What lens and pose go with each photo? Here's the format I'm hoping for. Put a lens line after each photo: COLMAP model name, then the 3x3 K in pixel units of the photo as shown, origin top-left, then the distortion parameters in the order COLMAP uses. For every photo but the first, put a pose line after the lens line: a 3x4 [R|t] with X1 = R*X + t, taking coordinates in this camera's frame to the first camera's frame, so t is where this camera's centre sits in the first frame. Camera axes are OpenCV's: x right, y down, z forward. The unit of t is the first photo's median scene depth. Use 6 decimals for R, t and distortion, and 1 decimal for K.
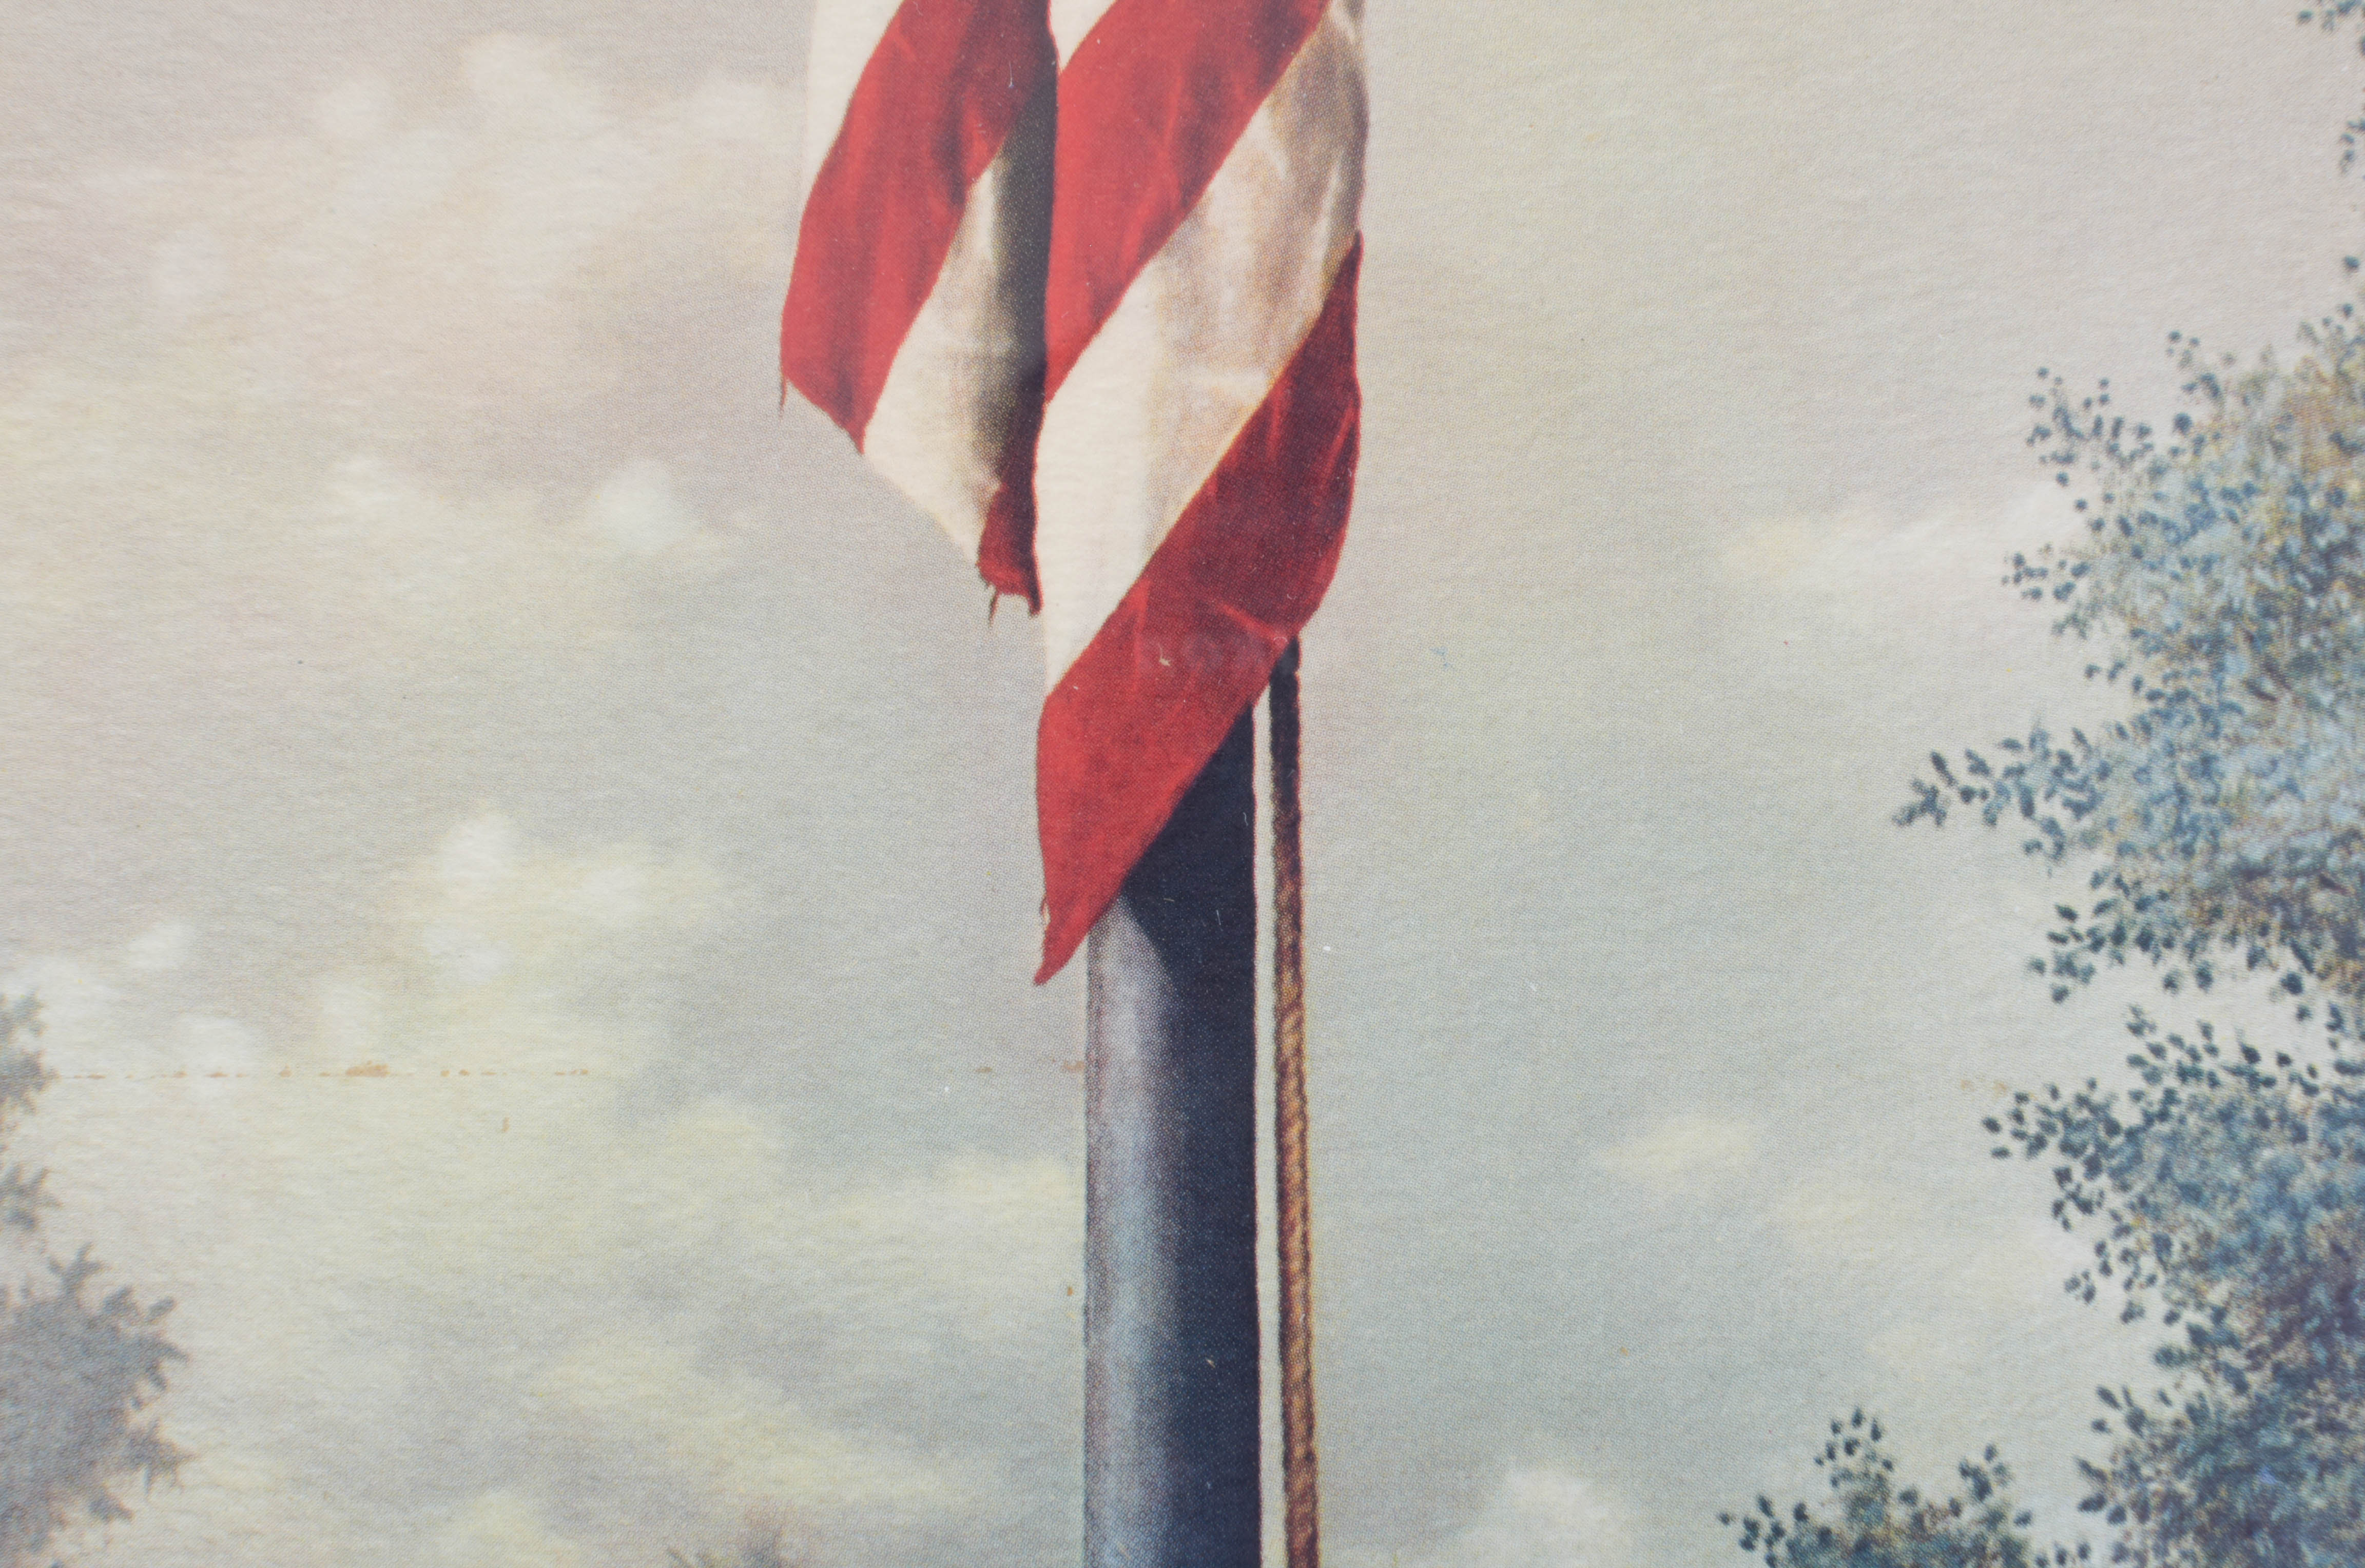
lens RADIAL K [[2861.3, 0, 1191.4], [0, 2861.3, 777.9], [0, 0, 1]] dist [0.042477, 0.000000]
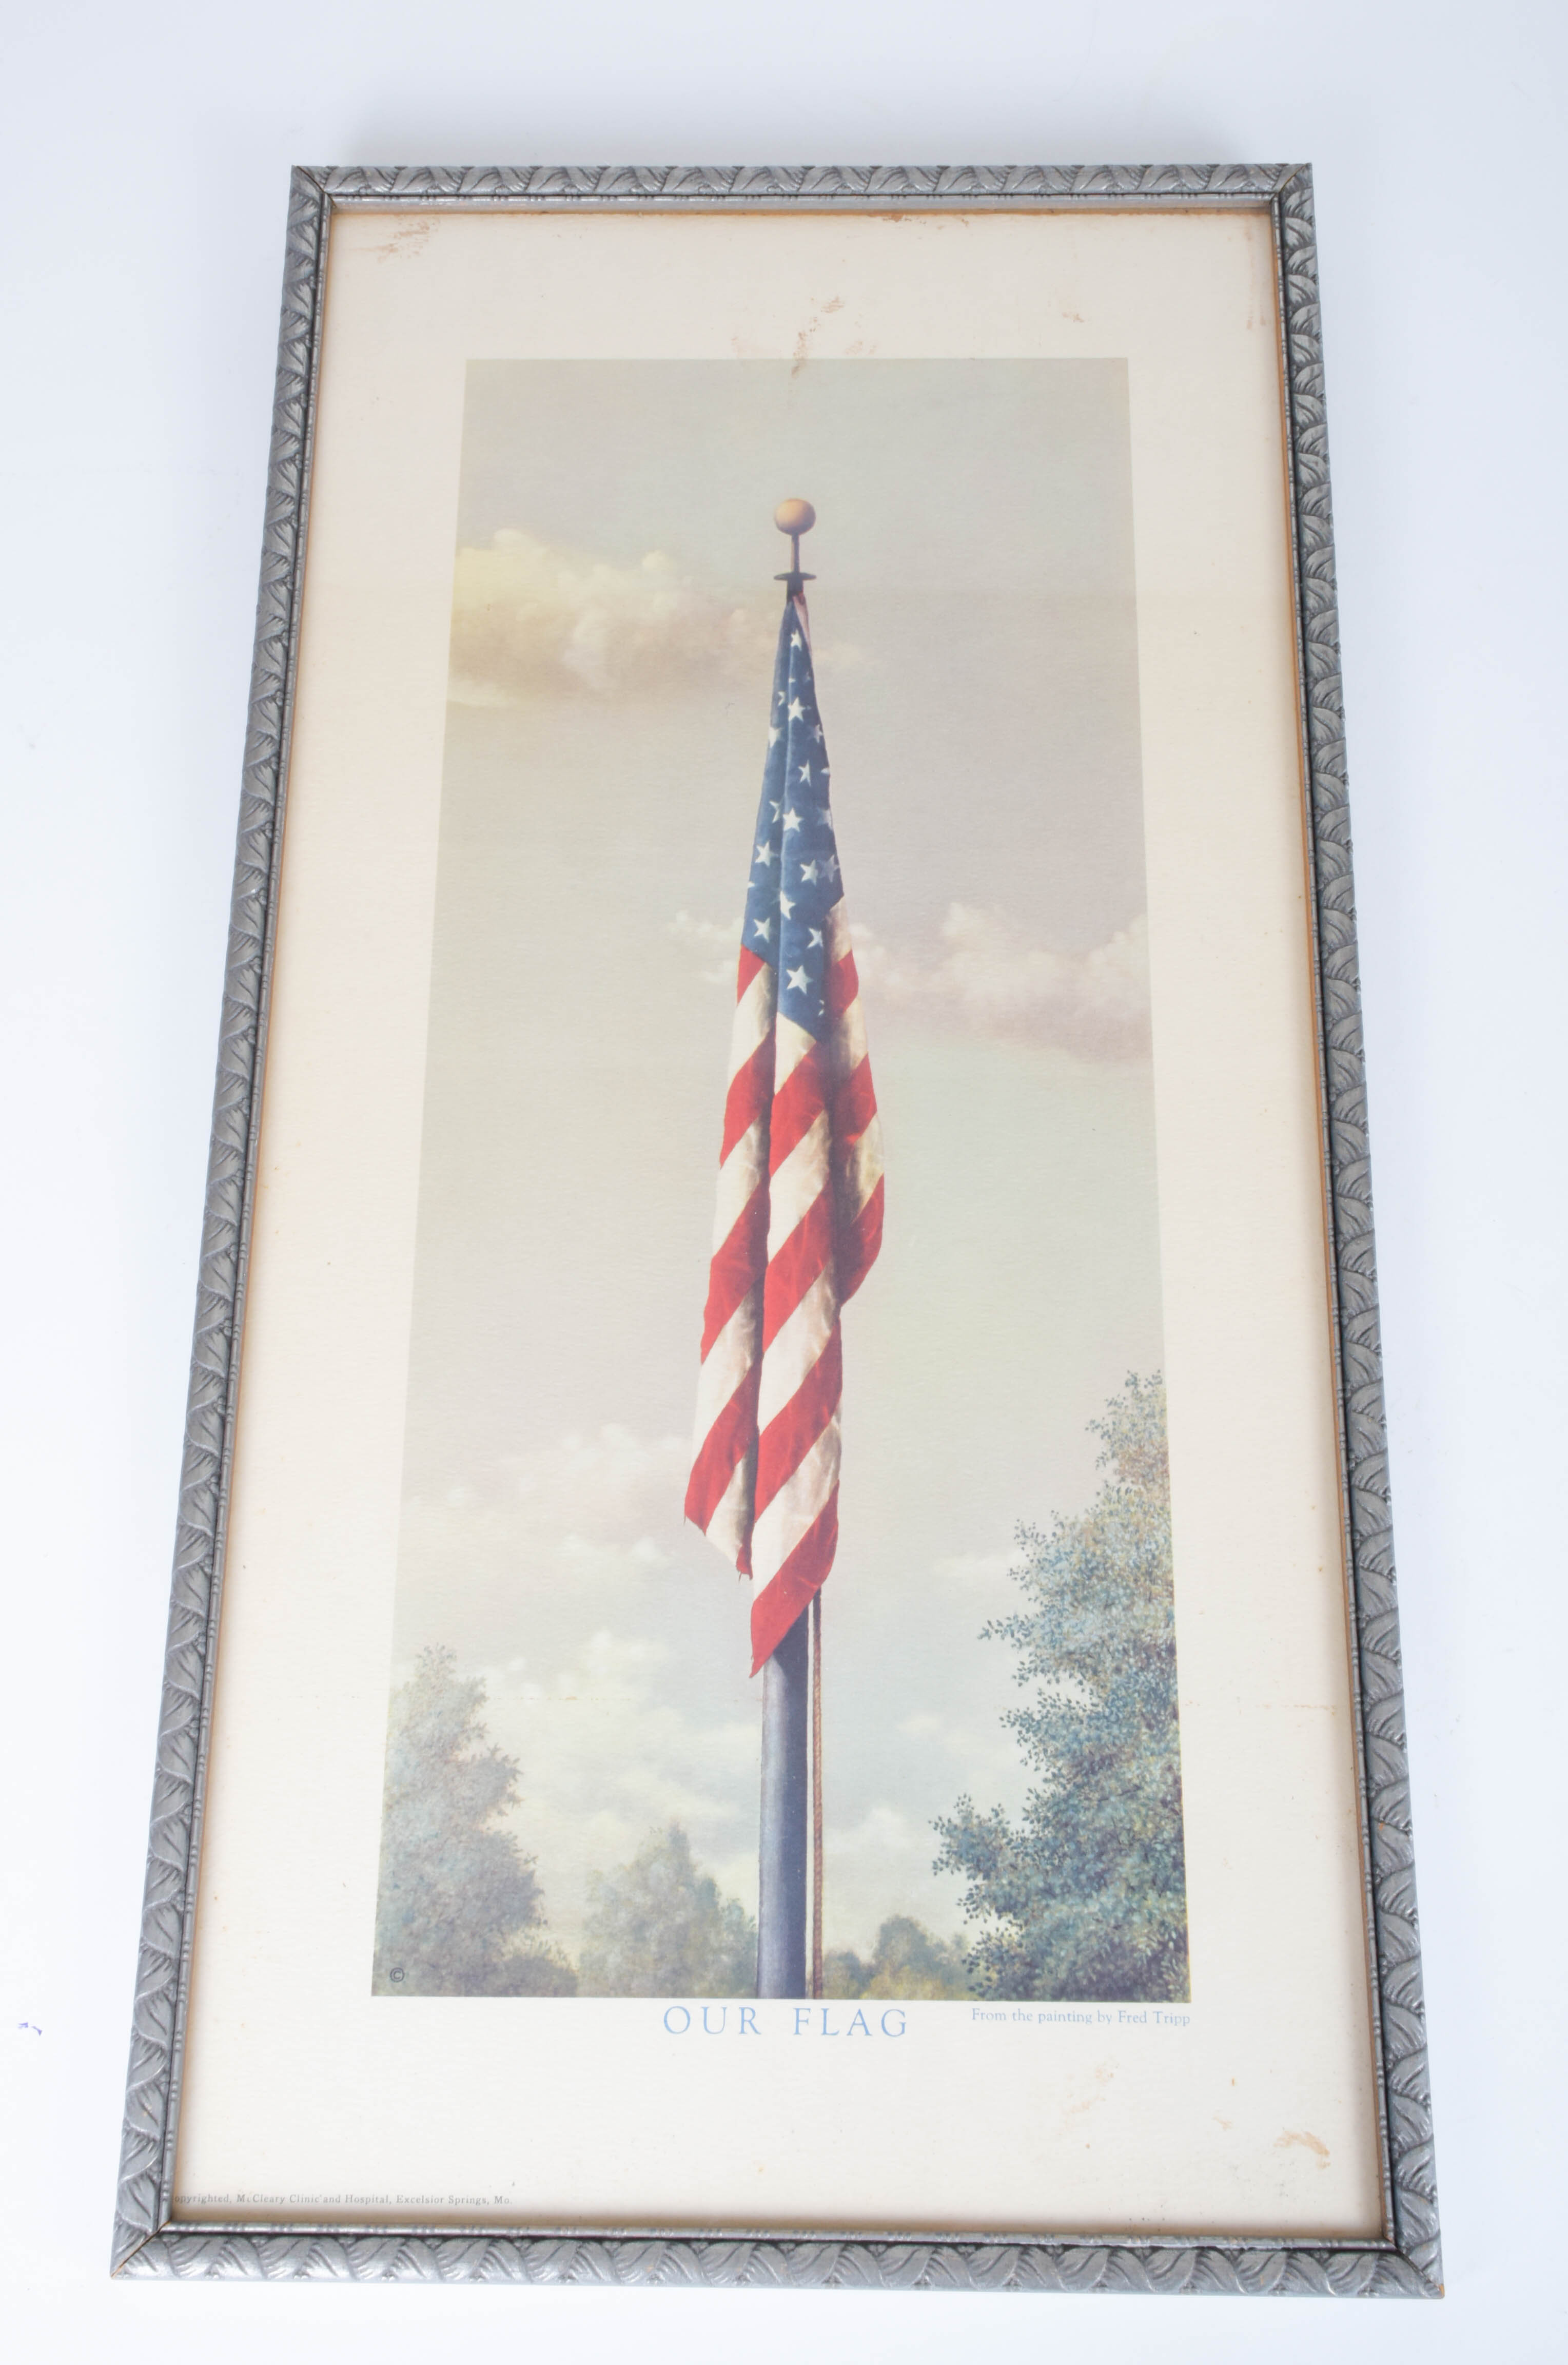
lens RADIAL K [[2861.3, 0, 783.0], [0, 2861.3, 1179.1], [0, 0, 1]] dist [0.042477, 0.000000]
pose [[0.999853, 0.016569, -0.004504, -0.004497], [-0.017167, 0.970064, -0.242244, 0.350577], [0.000356, 0.242285, 0.970205, -2.835616]]
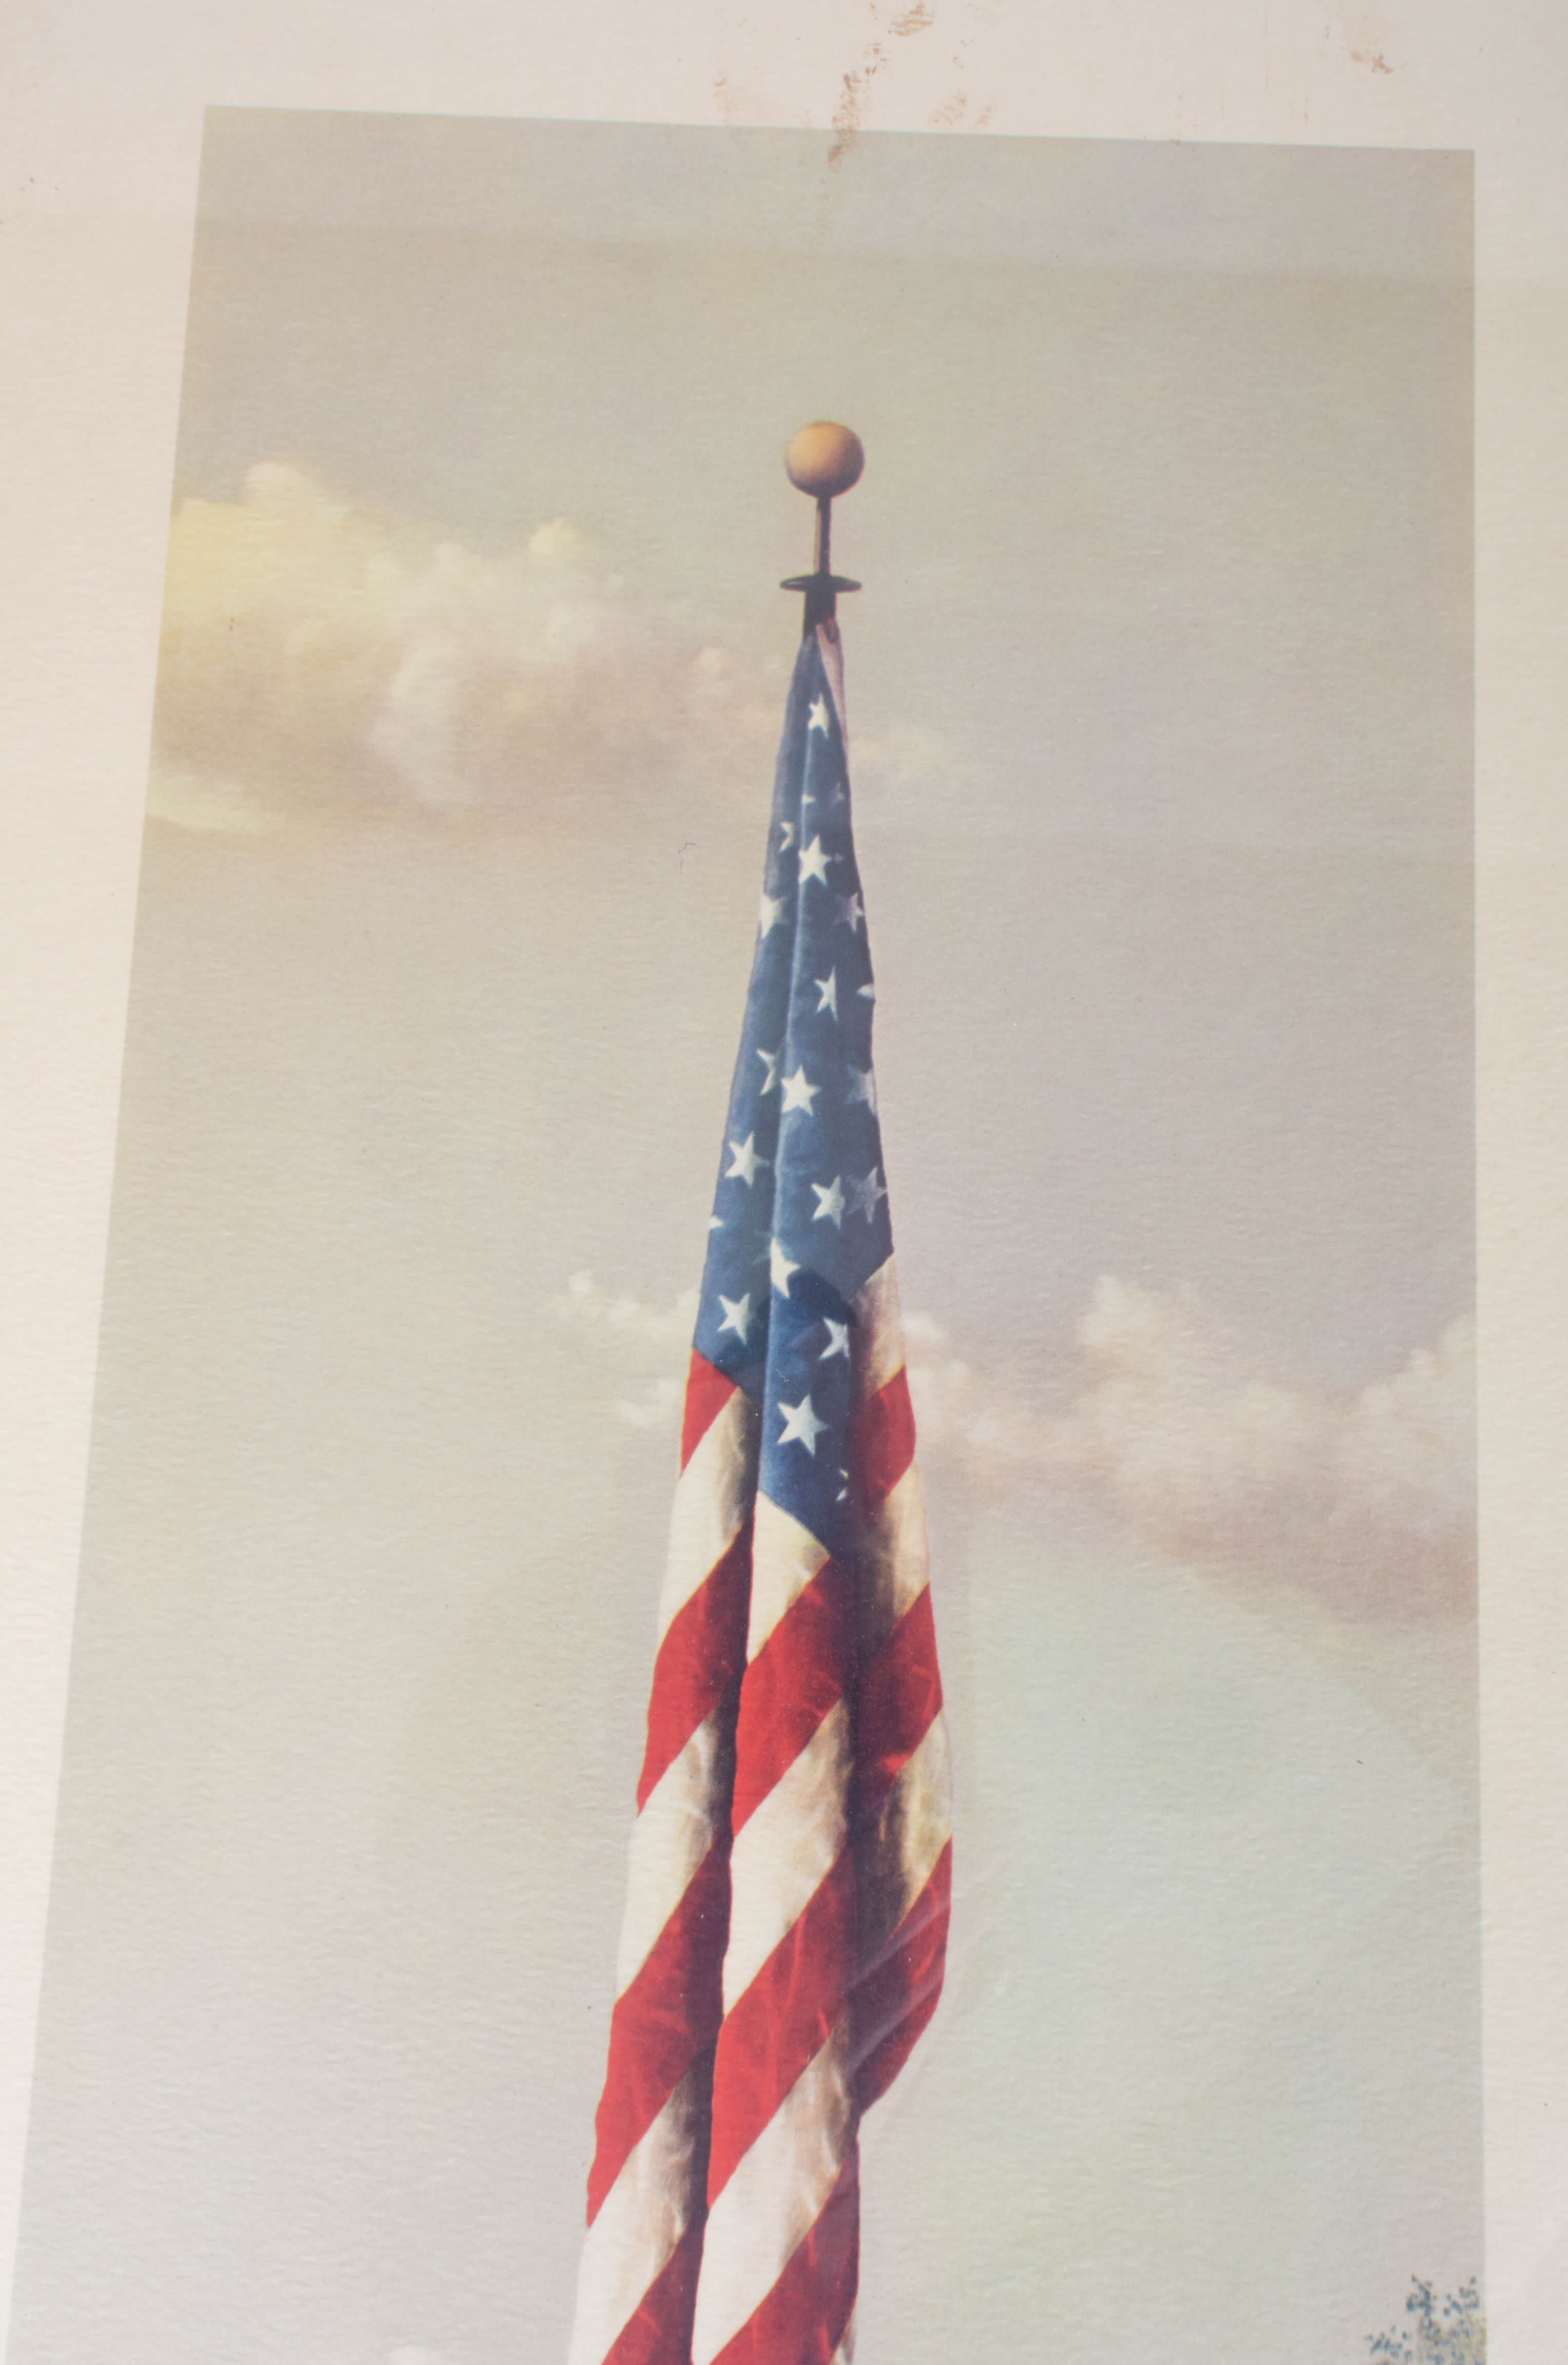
lens RADIAL K [[2861.3, 0, 762.4], [0, 2861.3, 1176.8], [0, 0, 1]] dist [0.042477, 0.000000]
pose [[0.998668, 0.051358, 0.005013, -0.054476], [-0.050769, 0.995288, -0.082614, -0.936940], [-0.009233, 0.082249, 0.996569, -1.054353]]
